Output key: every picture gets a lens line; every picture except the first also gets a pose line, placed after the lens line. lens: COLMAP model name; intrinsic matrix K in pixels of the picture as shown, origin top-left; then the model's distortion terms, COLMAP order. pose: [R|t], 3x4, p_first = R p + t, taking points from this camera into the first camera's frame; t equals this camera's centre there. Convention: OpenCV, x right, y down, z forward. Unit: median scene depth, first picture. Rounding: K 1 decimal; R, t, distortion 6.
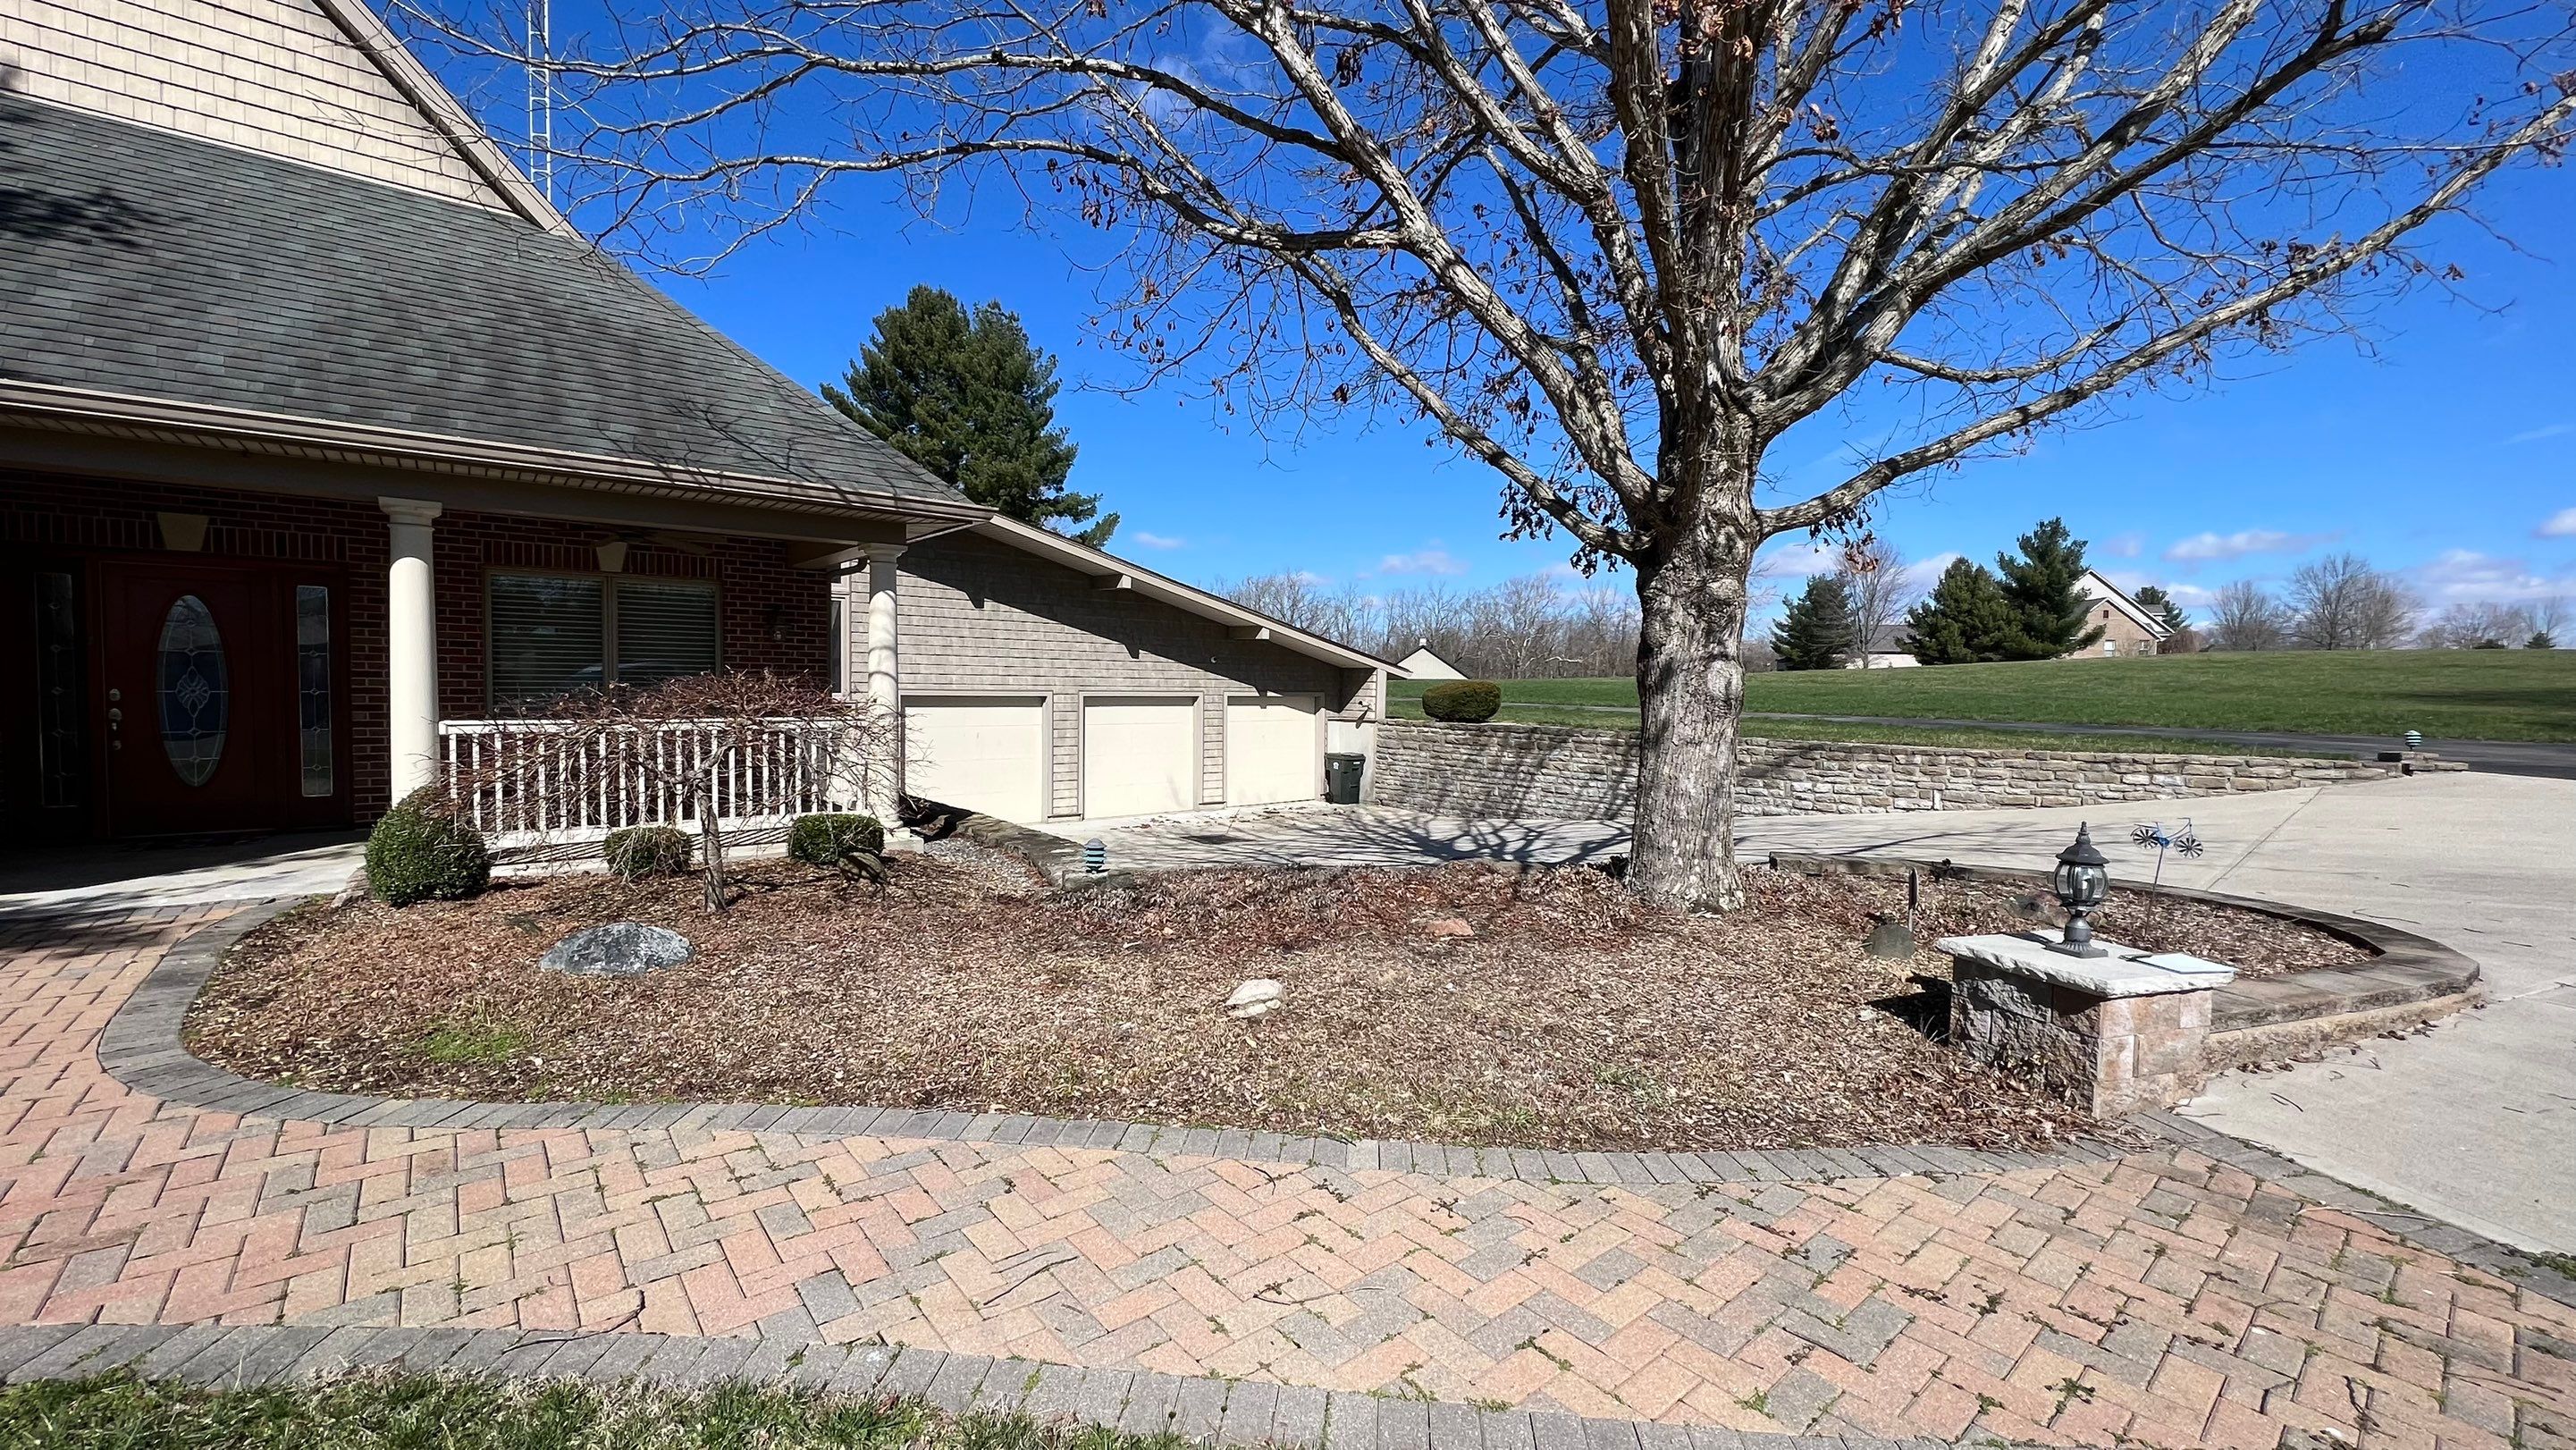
lens RADIAL K [[1024.5, 0, 1291.9], [0, 1024.5, 727.2], [0, 0, 1]] dist [-0.001753, 0.000054]
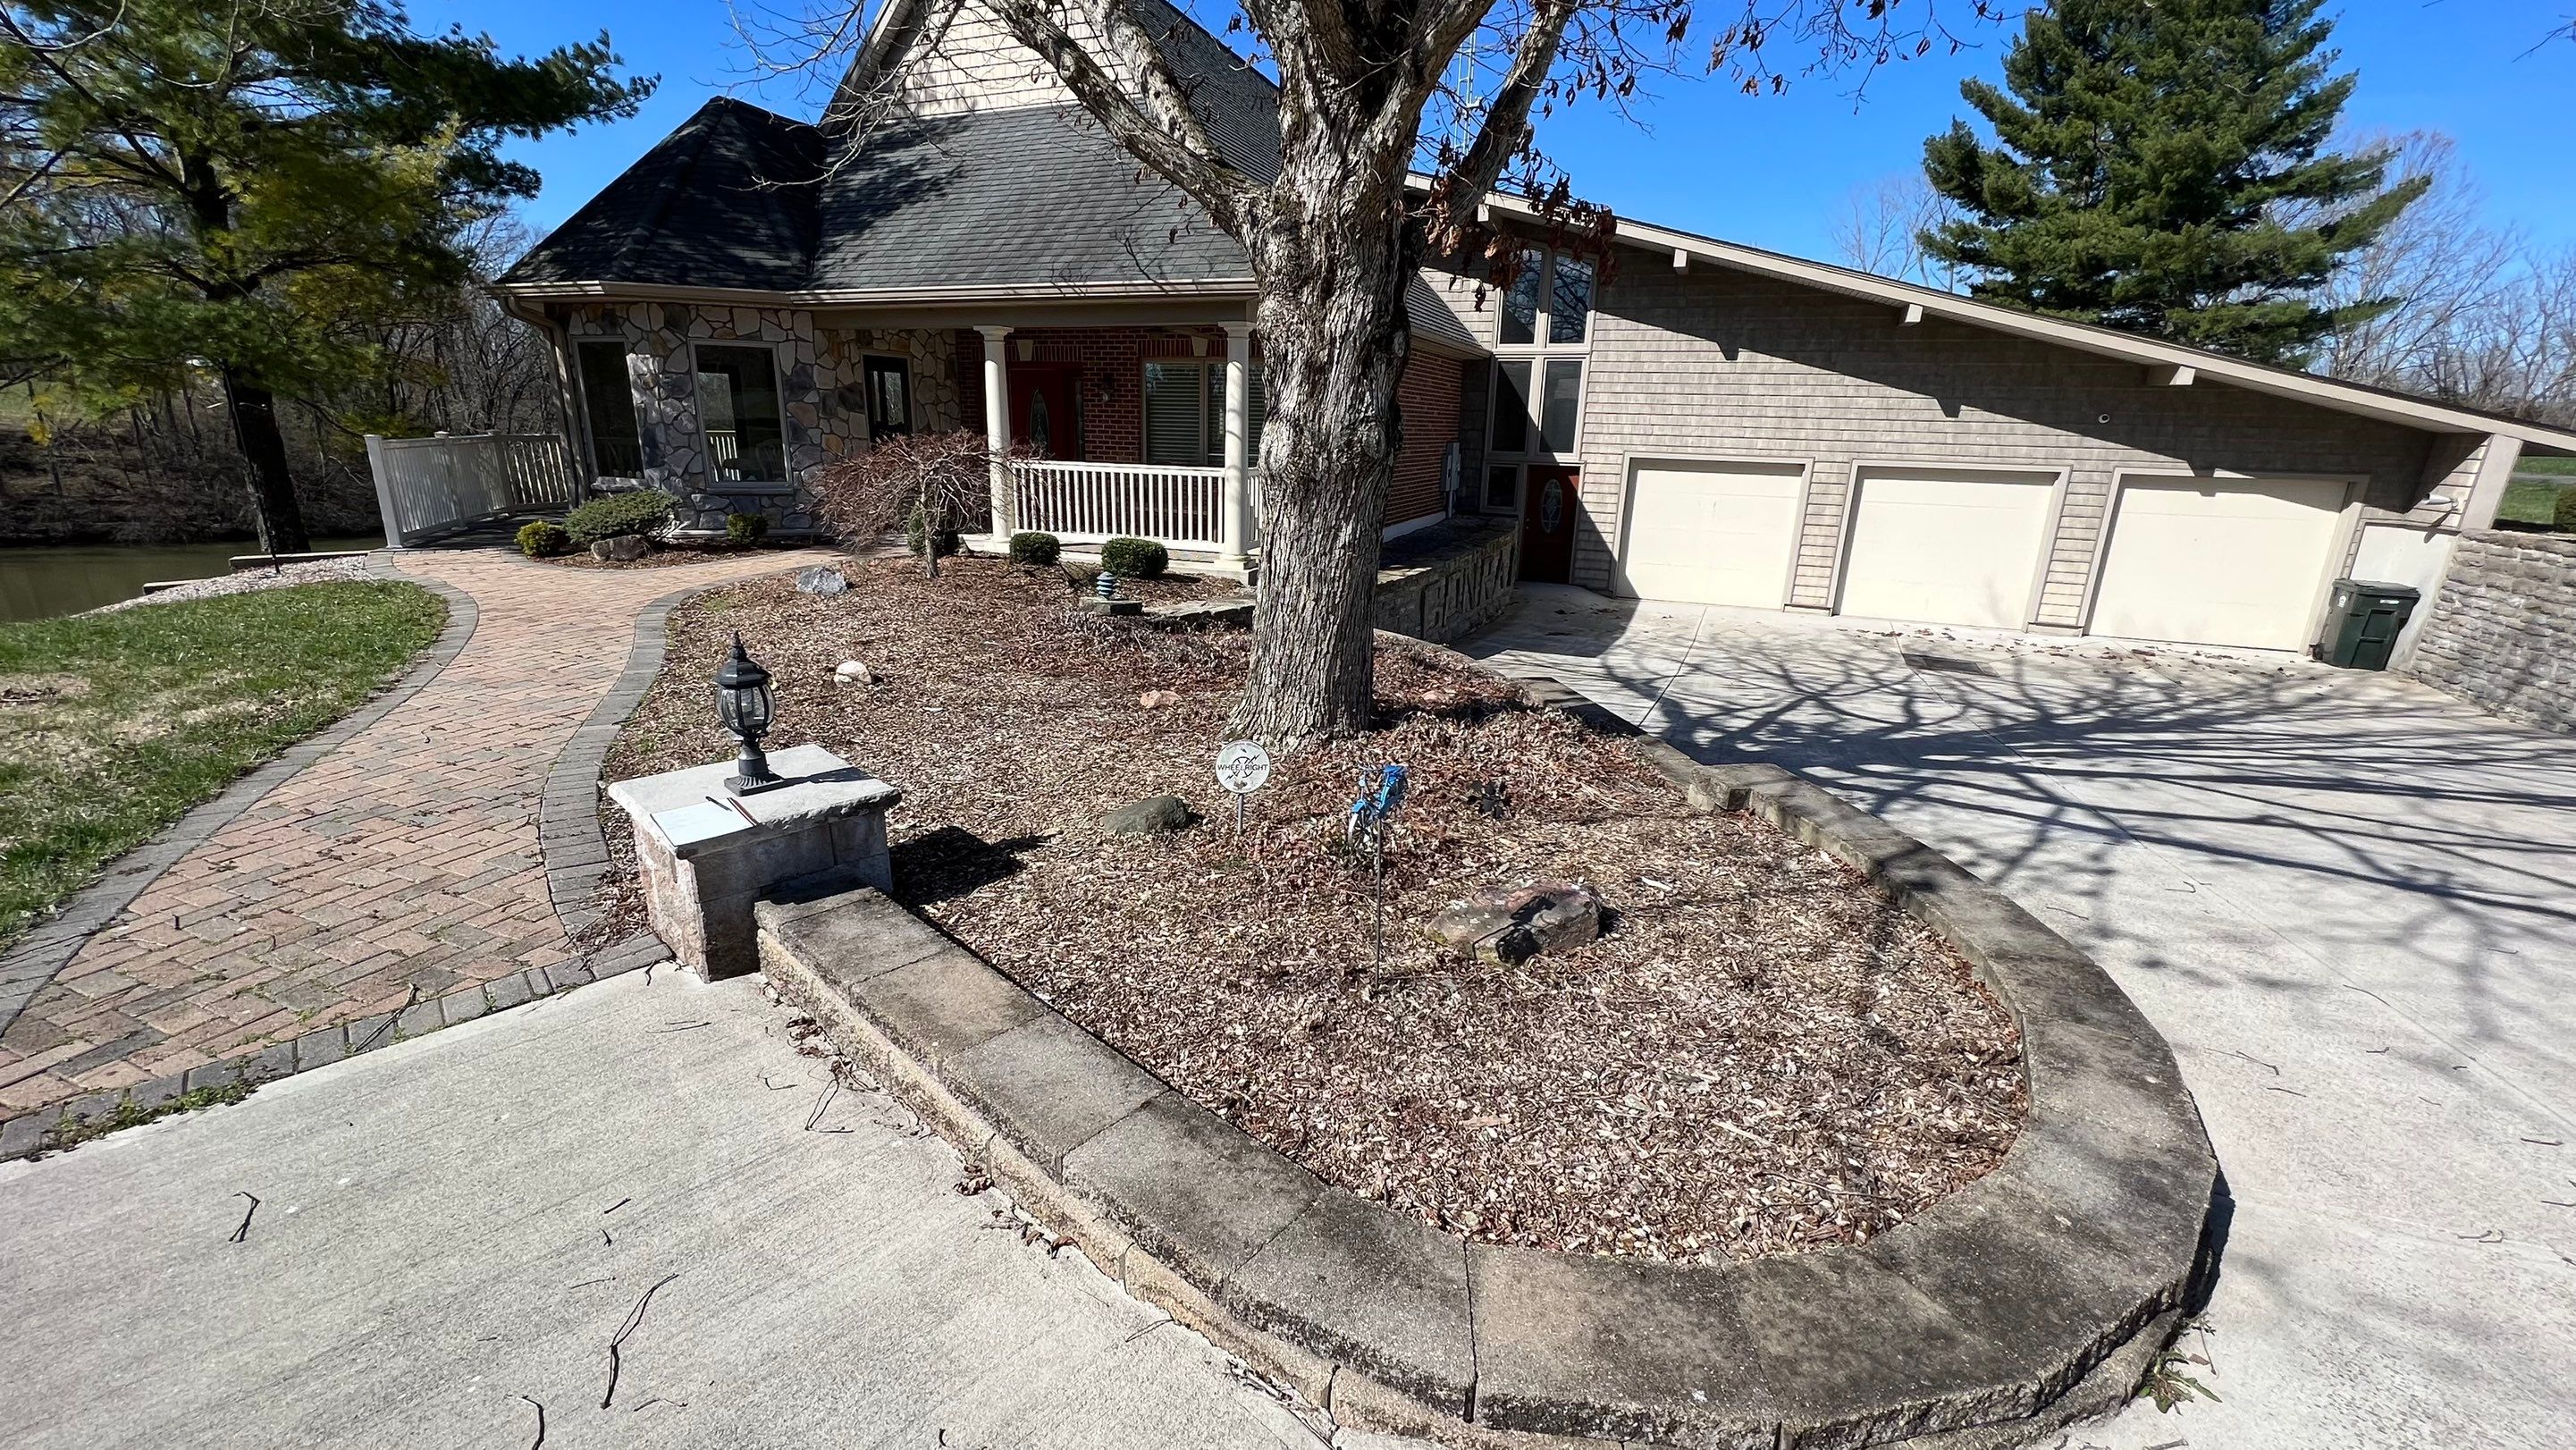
lens RADIAL K [[1024.5, 0, 1291.9], [0, 1024.5, 727.2], [0, 0, 1]] dist [-0.001753, 0.000054]
pose [[0.468286, 0.250883, -0.847210, 0.340489], [-0.054737, 0.965237, 0.255579, -0.013071], [0.881880, -0.073310, 0.465740, 0.204269]]
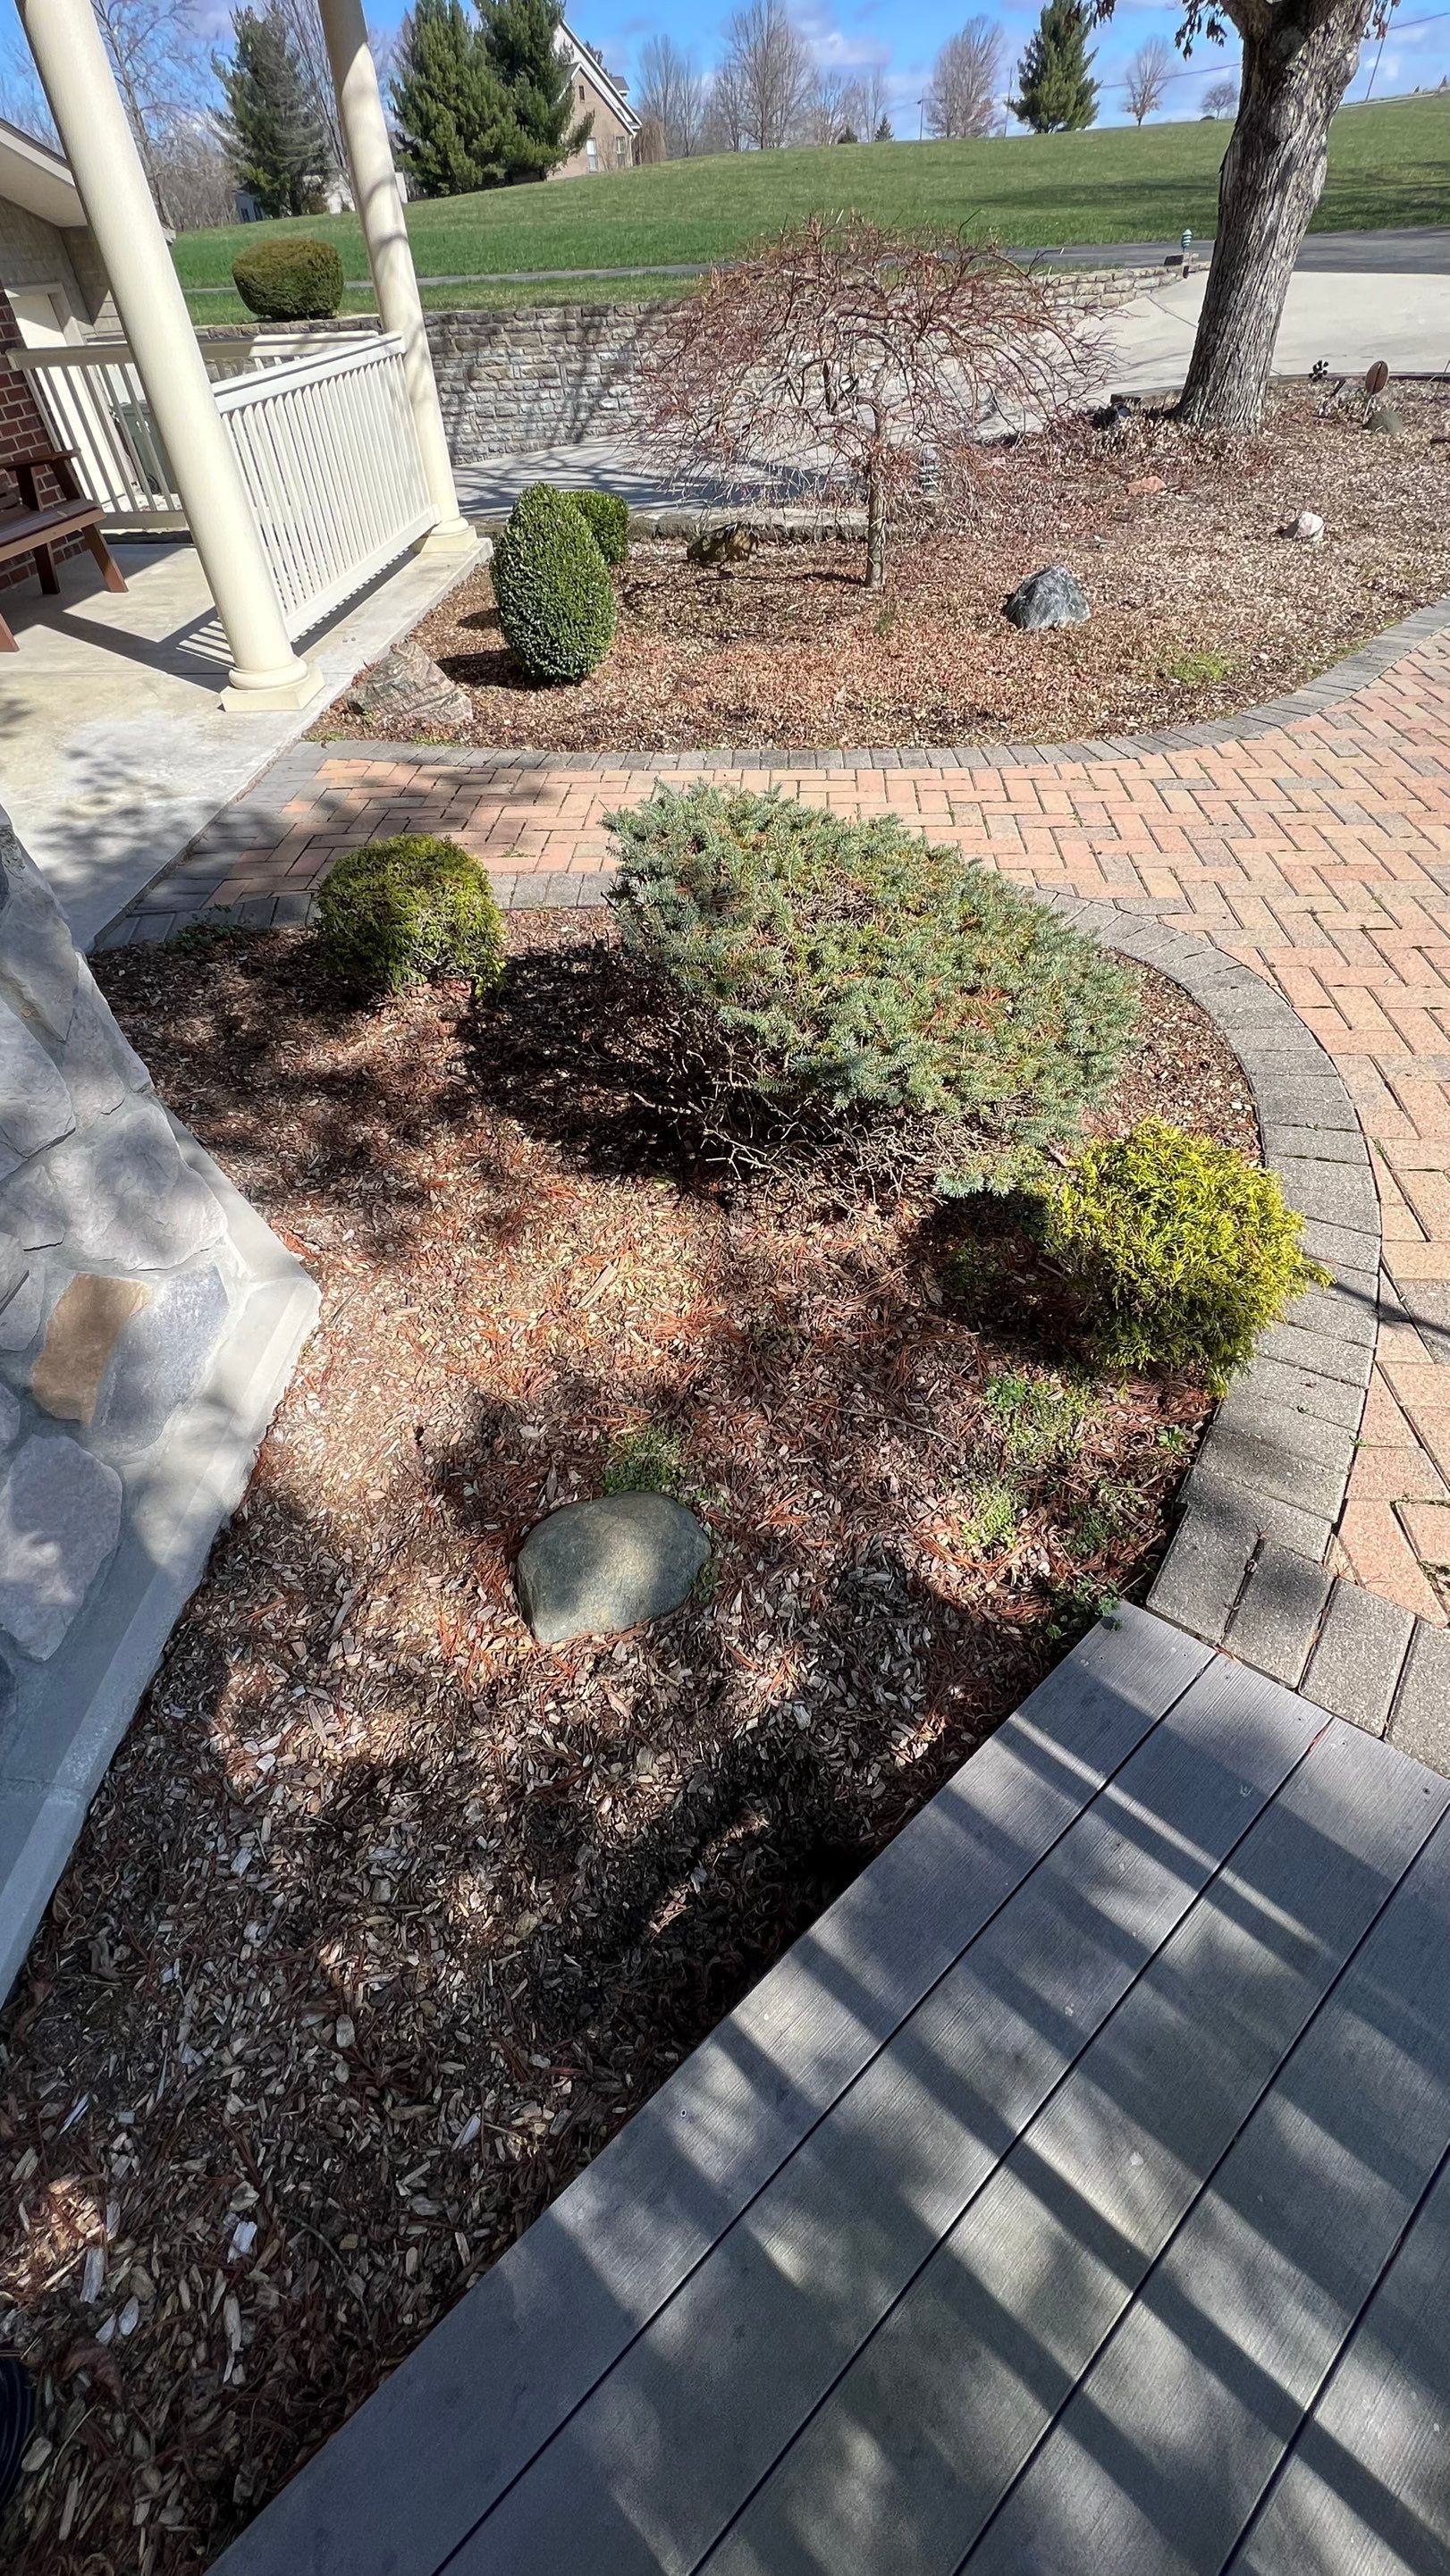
lens RADIAL K [[1024.5, 0, 725.0], [0, 1024.5, 1288.0], [0, 0, 1]] dist [-0.001753, 0.000054]
pose [[0.683373, -0.556277, 0.472819, -0.400106], [0.083006, 0.702637, 0.706691, -0.011340], [-0.725335, -0.443687, 0.526337, 0.094007]]
